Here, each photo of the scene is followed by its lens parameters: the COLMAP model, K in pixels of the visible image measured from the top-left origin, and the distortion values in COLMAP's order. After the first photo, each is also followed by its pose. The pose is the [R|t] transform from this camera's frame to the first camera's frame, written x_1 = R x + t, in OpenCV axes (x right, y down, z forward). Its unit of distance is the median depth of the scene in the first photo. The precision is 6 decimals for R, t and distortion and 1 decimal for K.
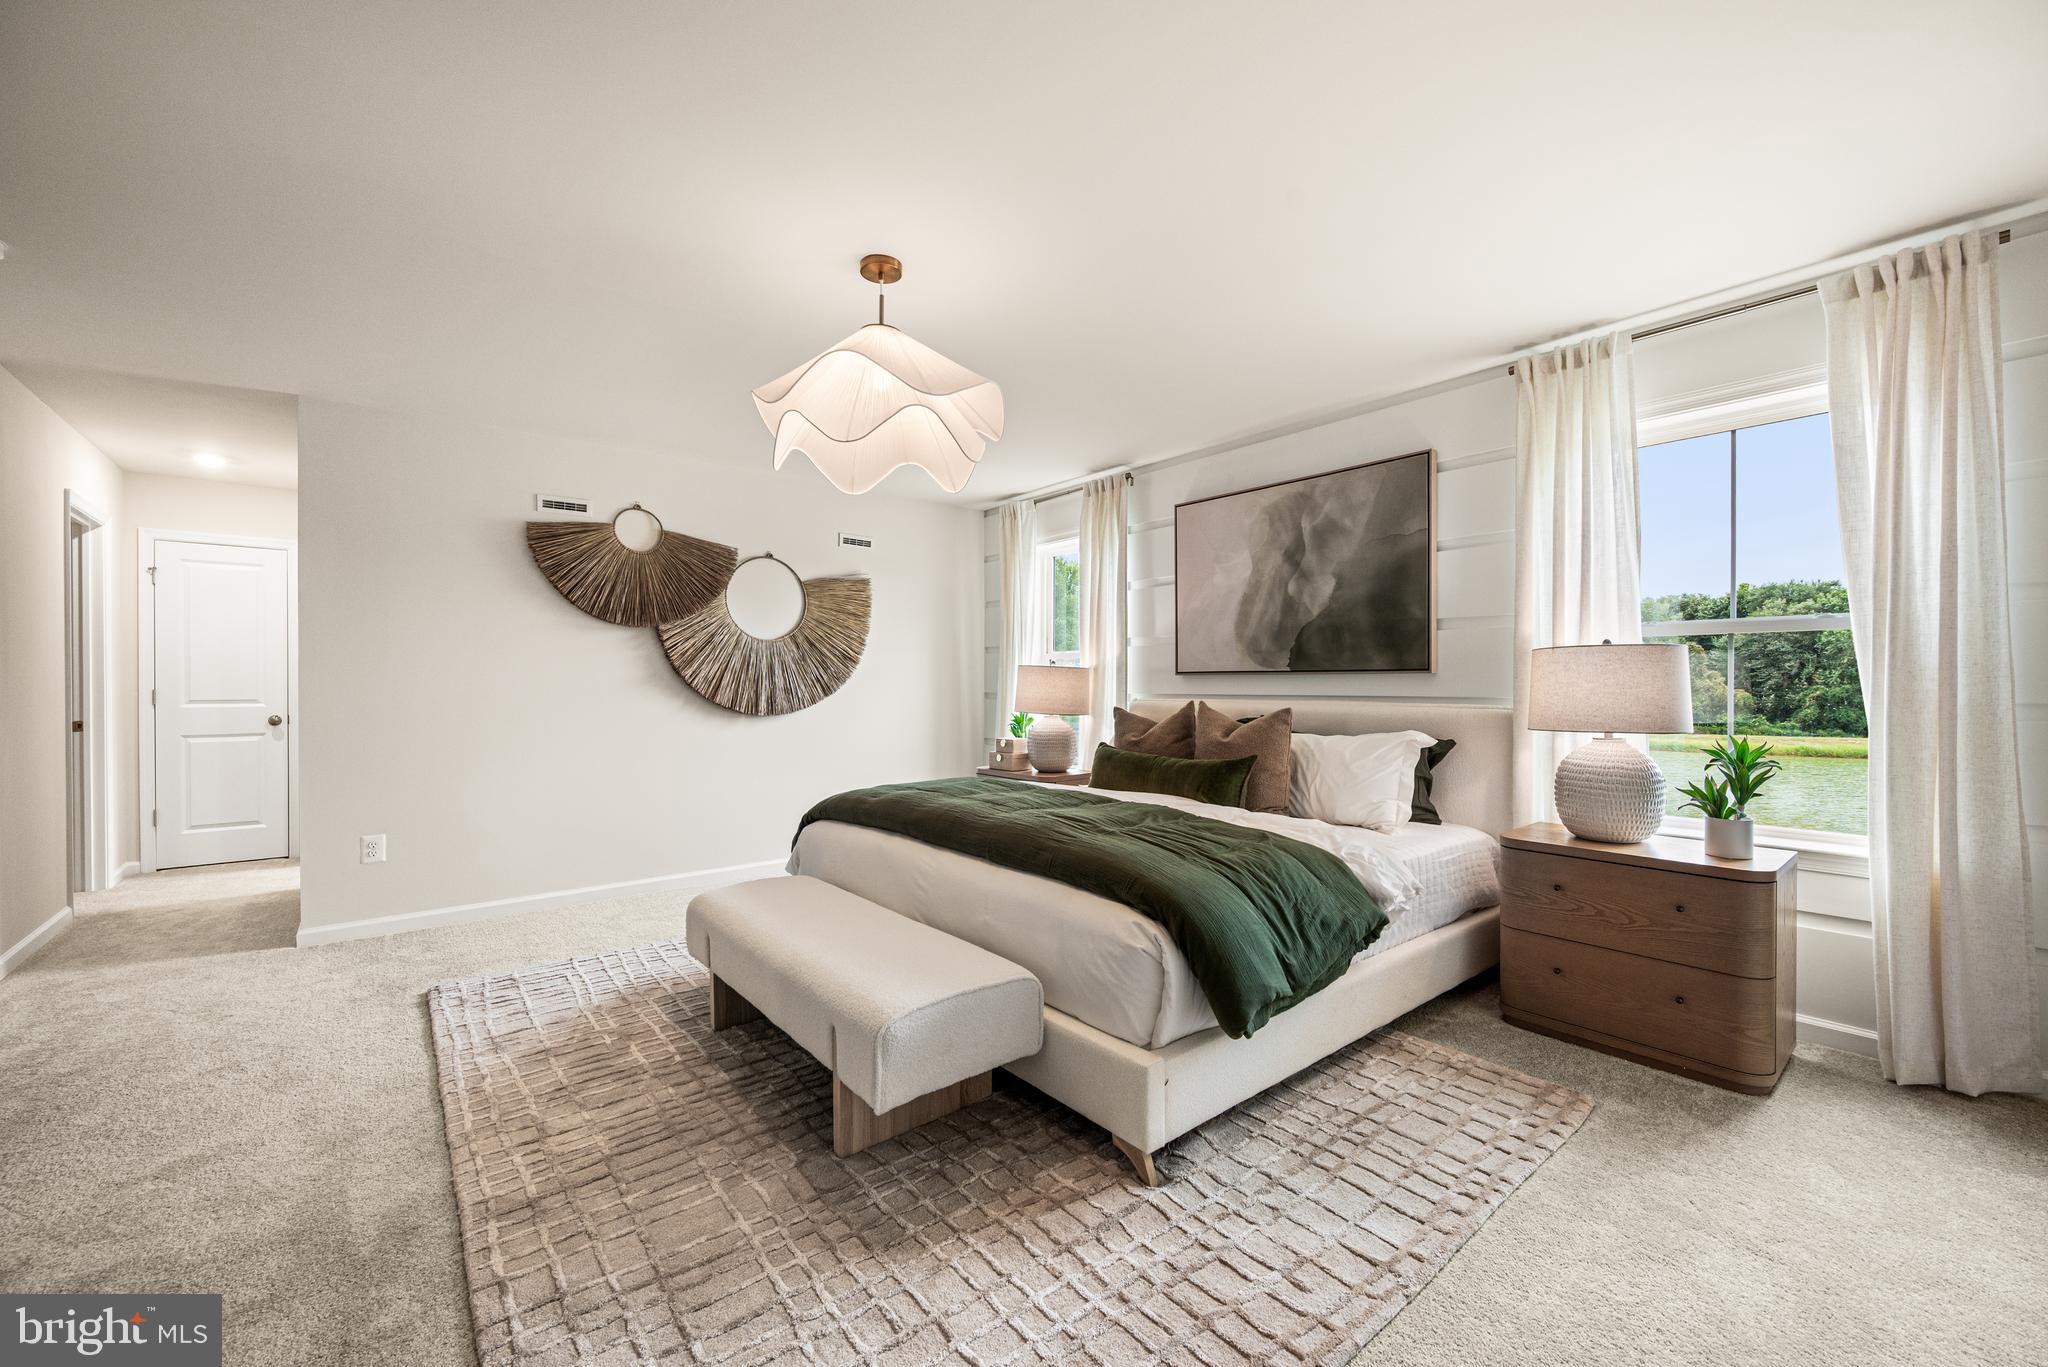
lens RADIAL K [[807.3, 0, 1026.1], [0, 807.3, 681.9], [0, 0, 1]] dist [-0.000235, 0.000043]
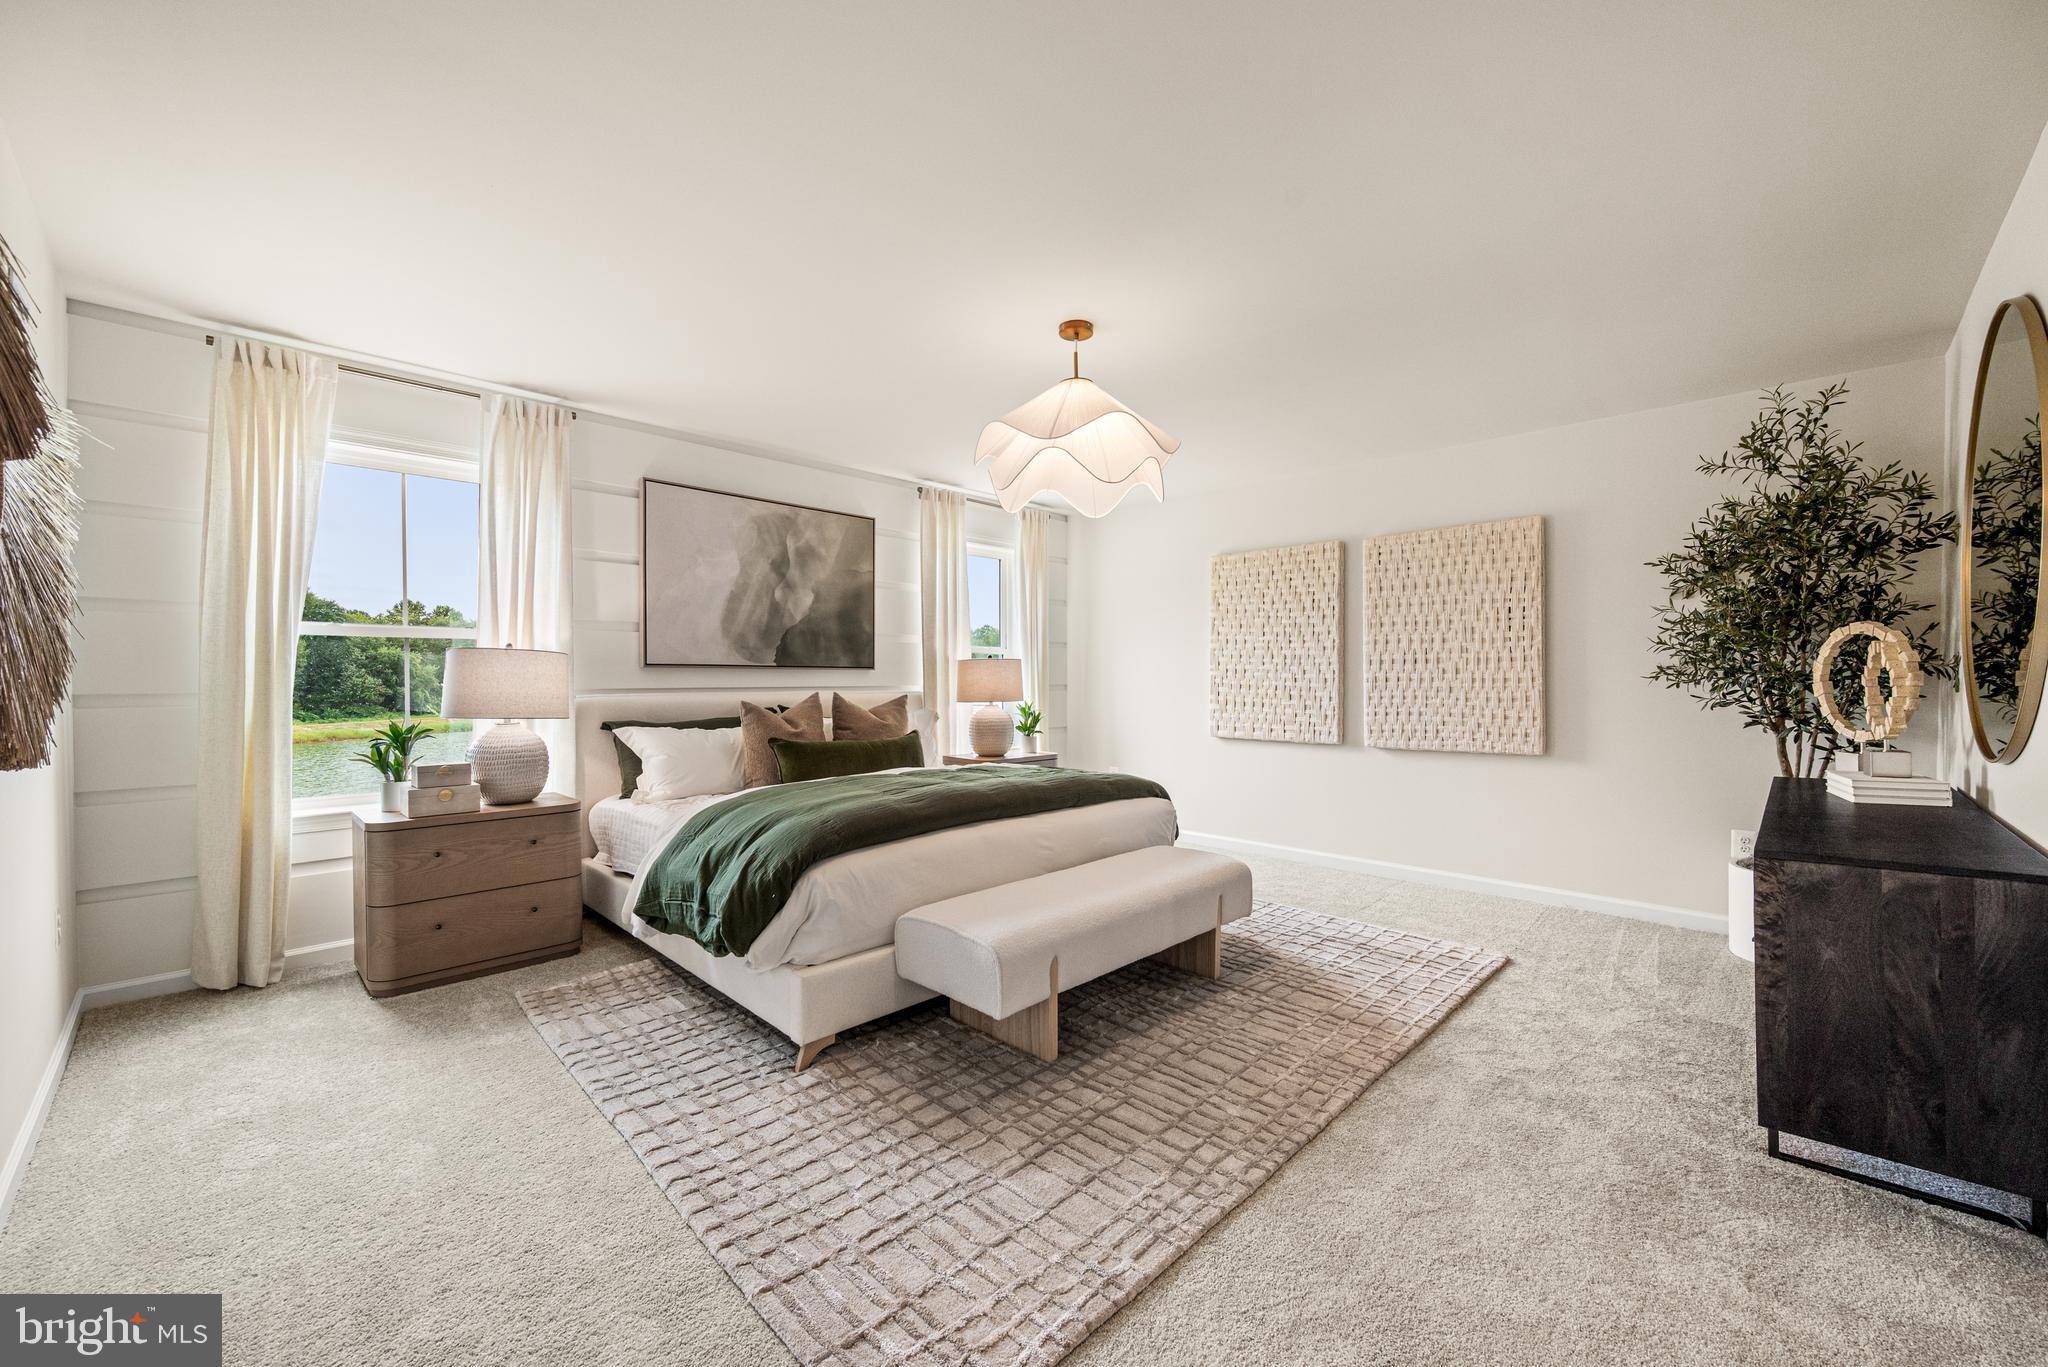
lens RADIAL K [[807.3, 0, 1033.5], [0, 807.3, 685.1], [0, 0, 1]] dist [-0.000235, 0.000043]
pose [[-0.140693, -0.010724, 0.989995, -0.884577], [-0.003004, 0.999941, 0.010405, 0.000804], [-0.990049, -0.001510, -0.140717, 0.808056]]
